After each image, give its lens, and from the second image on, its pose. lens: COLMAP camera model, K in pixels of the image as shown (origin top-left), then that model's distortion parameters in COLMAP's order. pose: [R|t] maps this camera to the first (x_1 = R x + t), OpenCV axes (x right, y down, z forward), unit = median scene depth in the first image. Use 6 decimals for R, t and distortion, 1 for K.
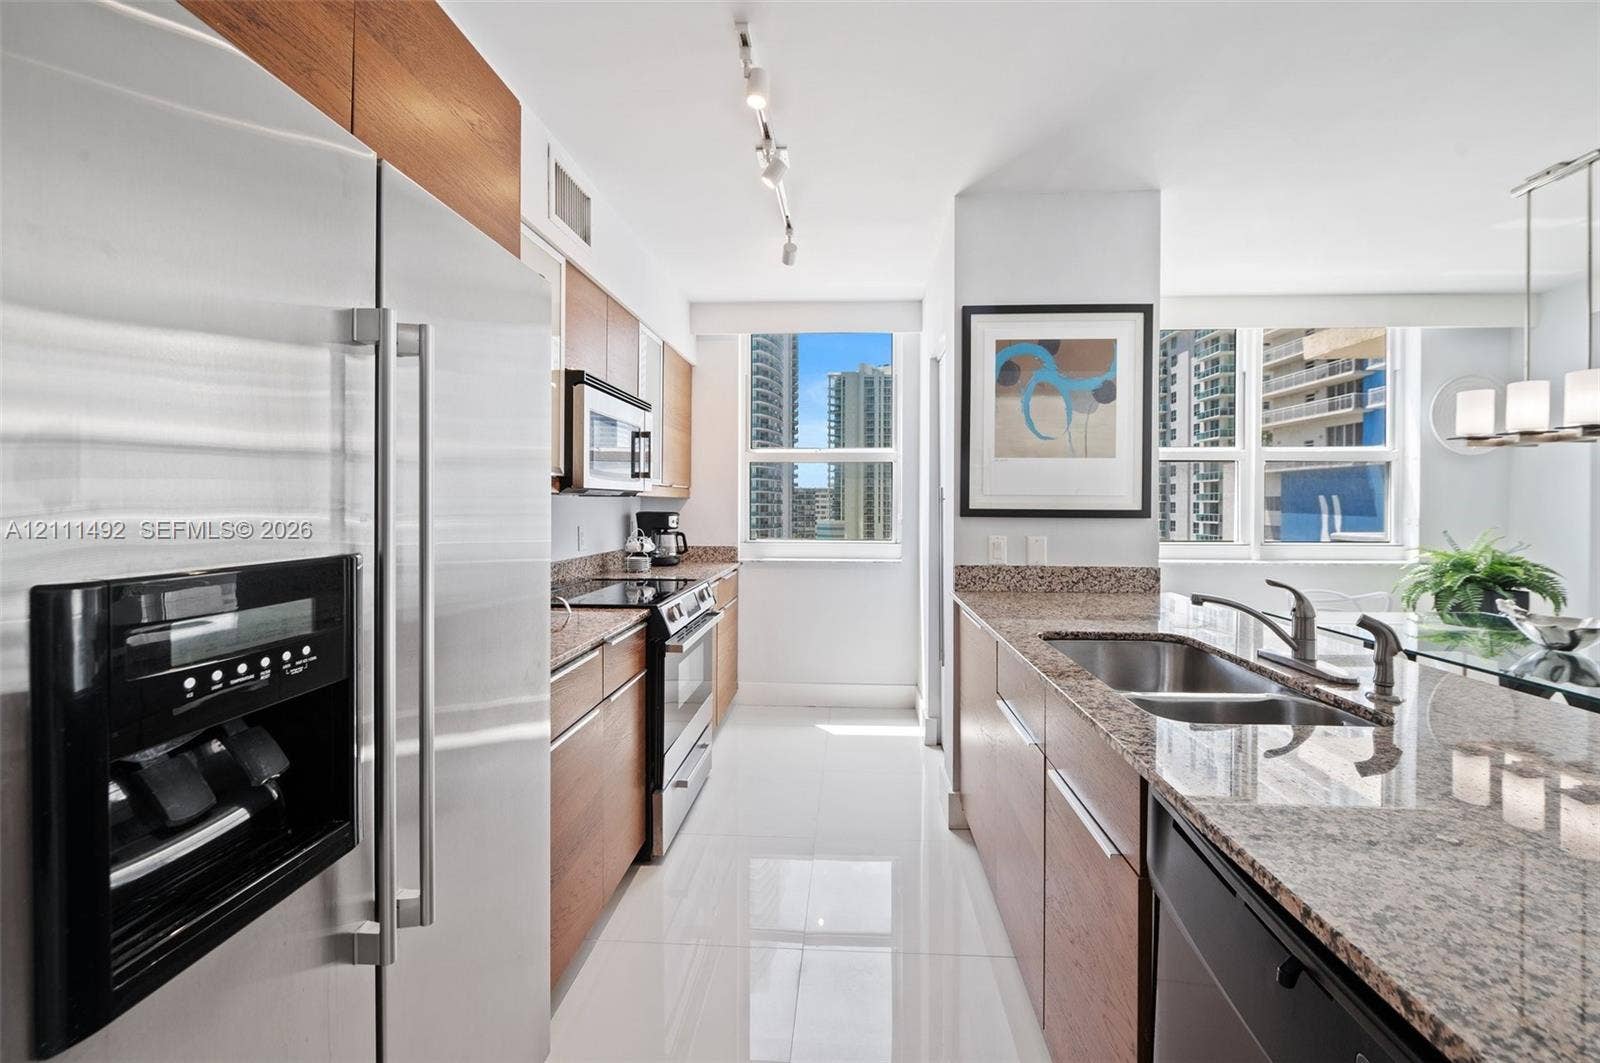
lens RADIAL K [[666.0, 0, 809.7], [0, 666.0, 502.7], [0, 0, 1]] dist [-0.007050, -0.000147]
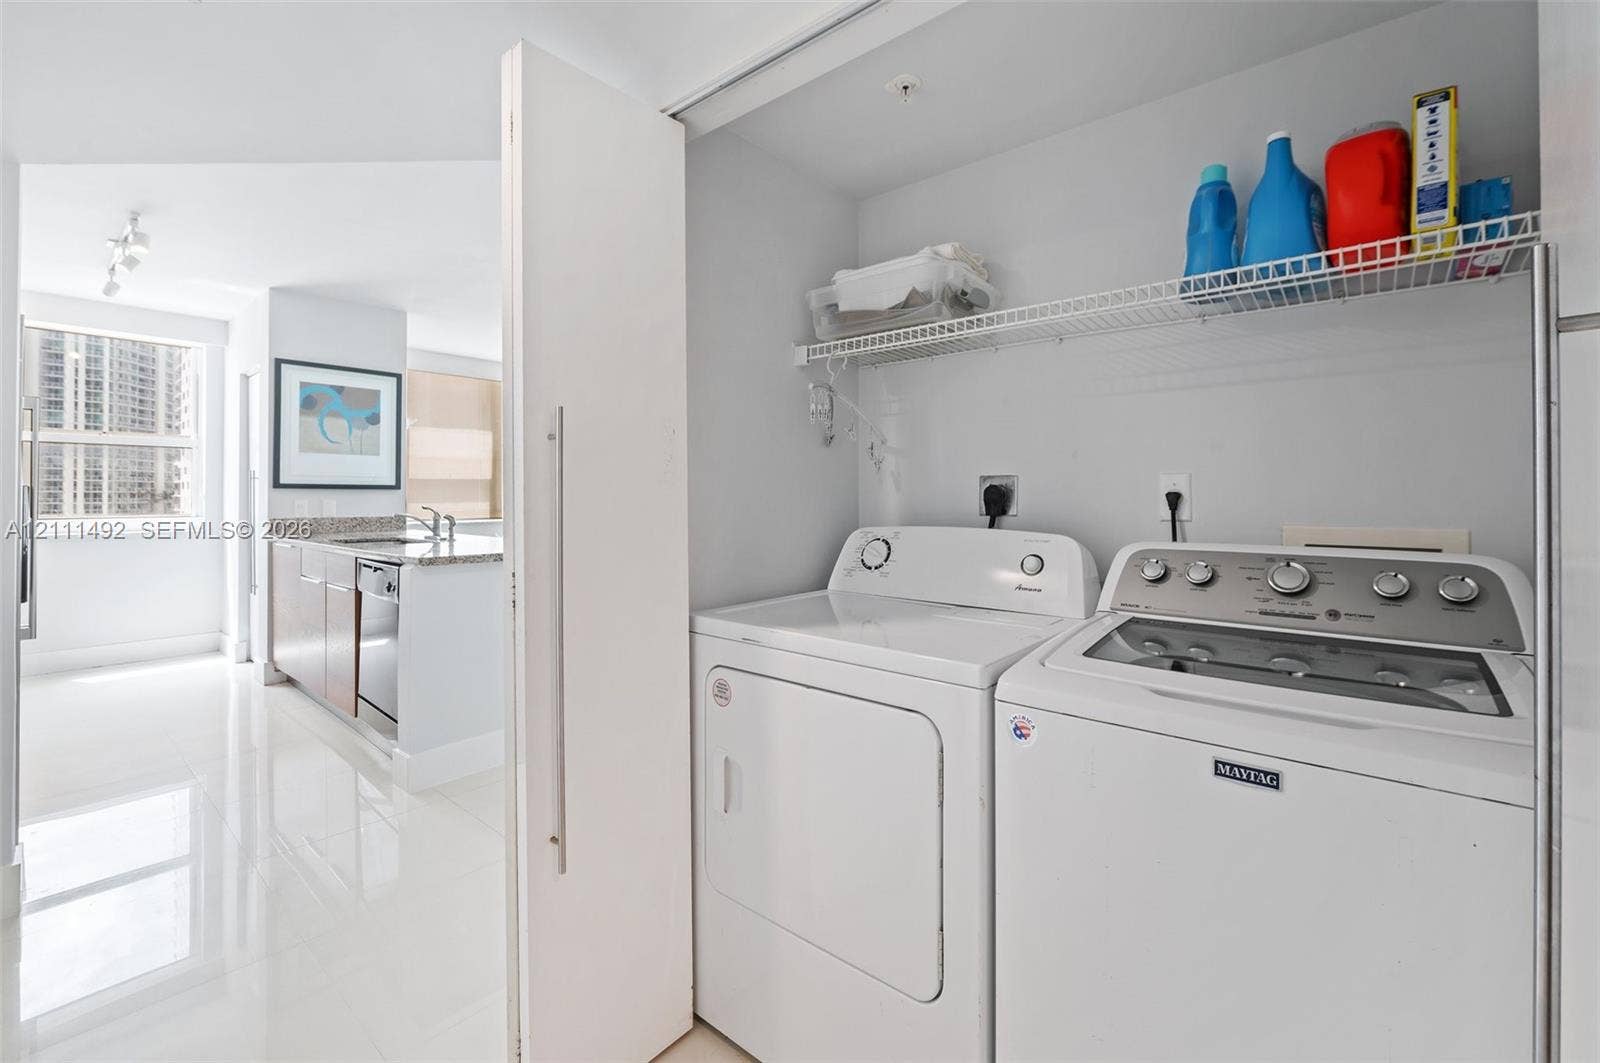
lens RADIAL K [[666.0, 0, 809.7], [0, 666.0, 502.7], [0, 0, 1]] dist [-0.007050, -0.000147]
pose [[0.592838, -0.006689, 0.805294, -0.298158], [-0.005314, 0.999911, 0.012218, 0.030751], [-0.805304, -0.011523, 0.592750, -1.002138]]
